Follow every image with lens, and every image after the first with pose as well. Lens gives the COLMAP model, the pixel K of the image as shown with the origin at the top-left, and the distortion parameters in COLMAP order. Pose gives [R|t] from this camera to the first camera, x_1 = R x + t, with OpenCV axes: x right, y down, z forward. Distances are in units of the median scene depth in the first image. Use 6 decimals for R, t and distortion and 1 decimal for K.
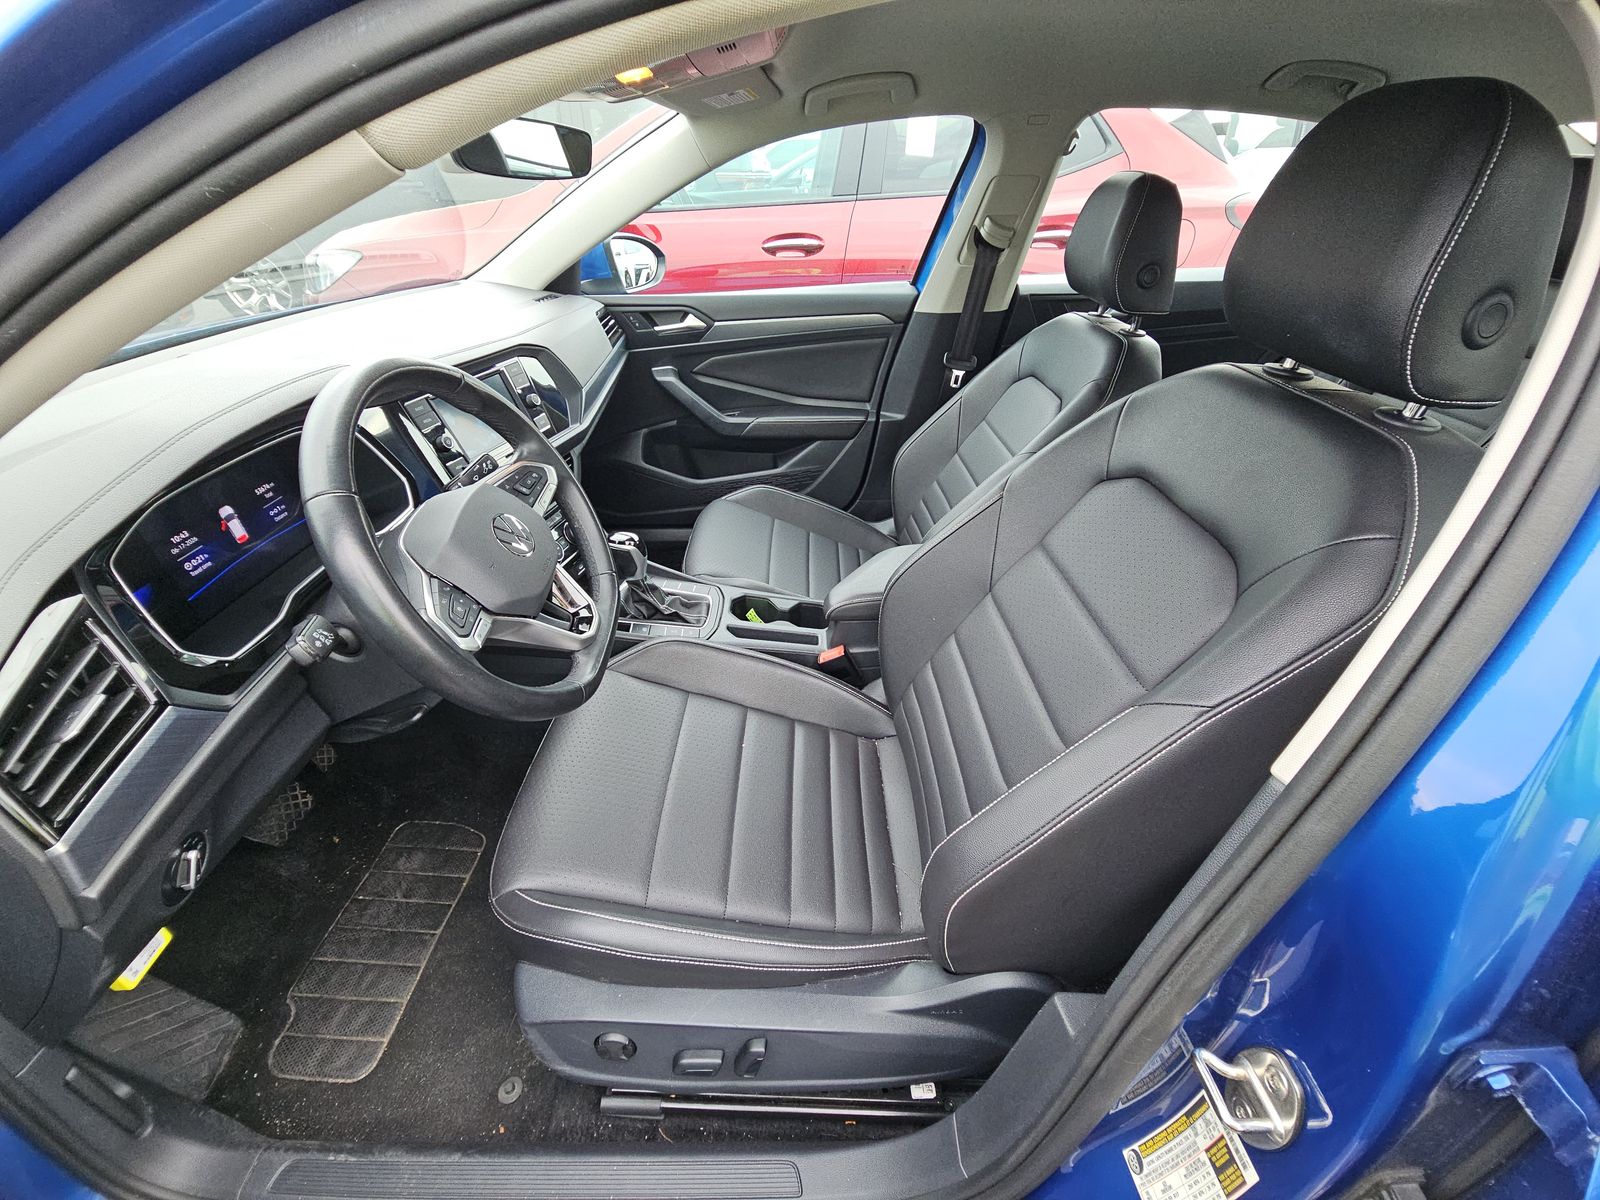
lens RADIAL K [[650.8, 0, 805.4], [0, 650.8, 596.7], [0, 0, 1]] dist [0.023201, -0.014213]
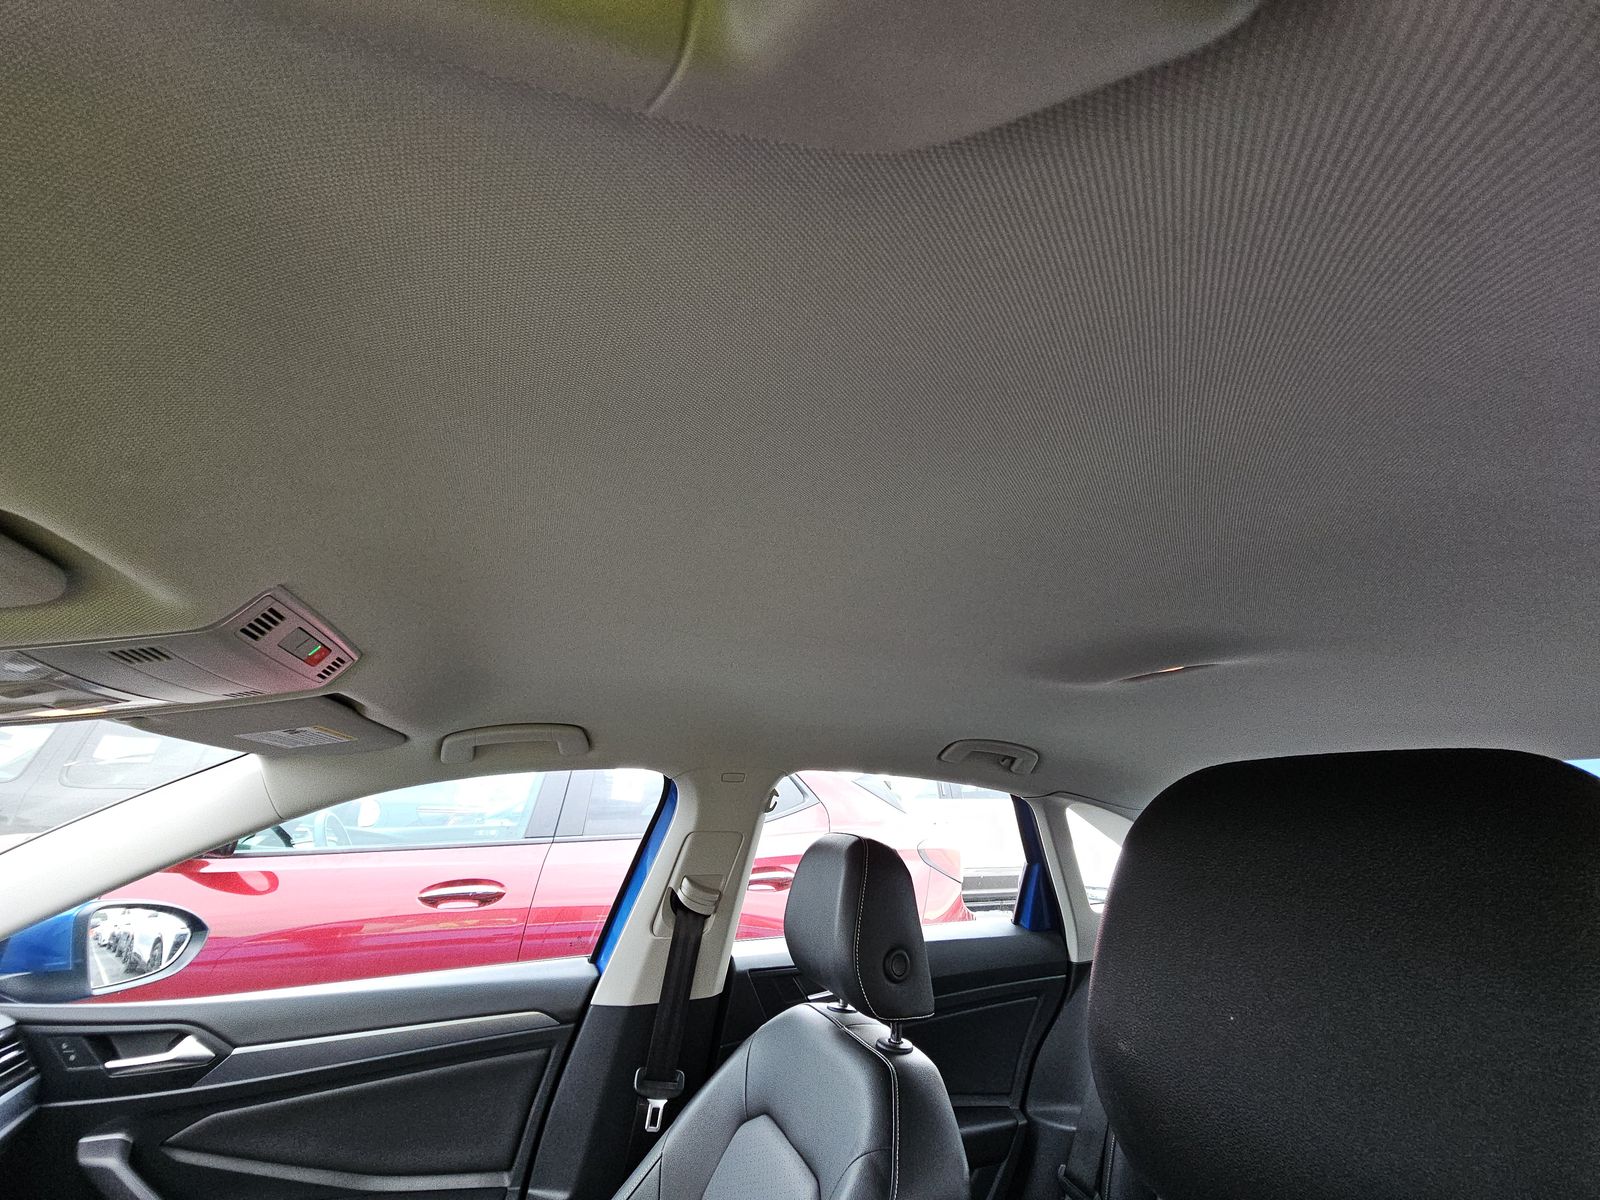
lens RADIAL K [[650.8, 0, 805.4], [0, 650.8, 596.7], [0, 0, 1]] dist [0.023201, -0.014213]
pose [[0.932589, 0.129737, 0.336816, 0.091729], [0.179220, 0.643556, -0.744121, -0.163260], [-0.313300, 0.754324, 0.576922, 0.215476]]
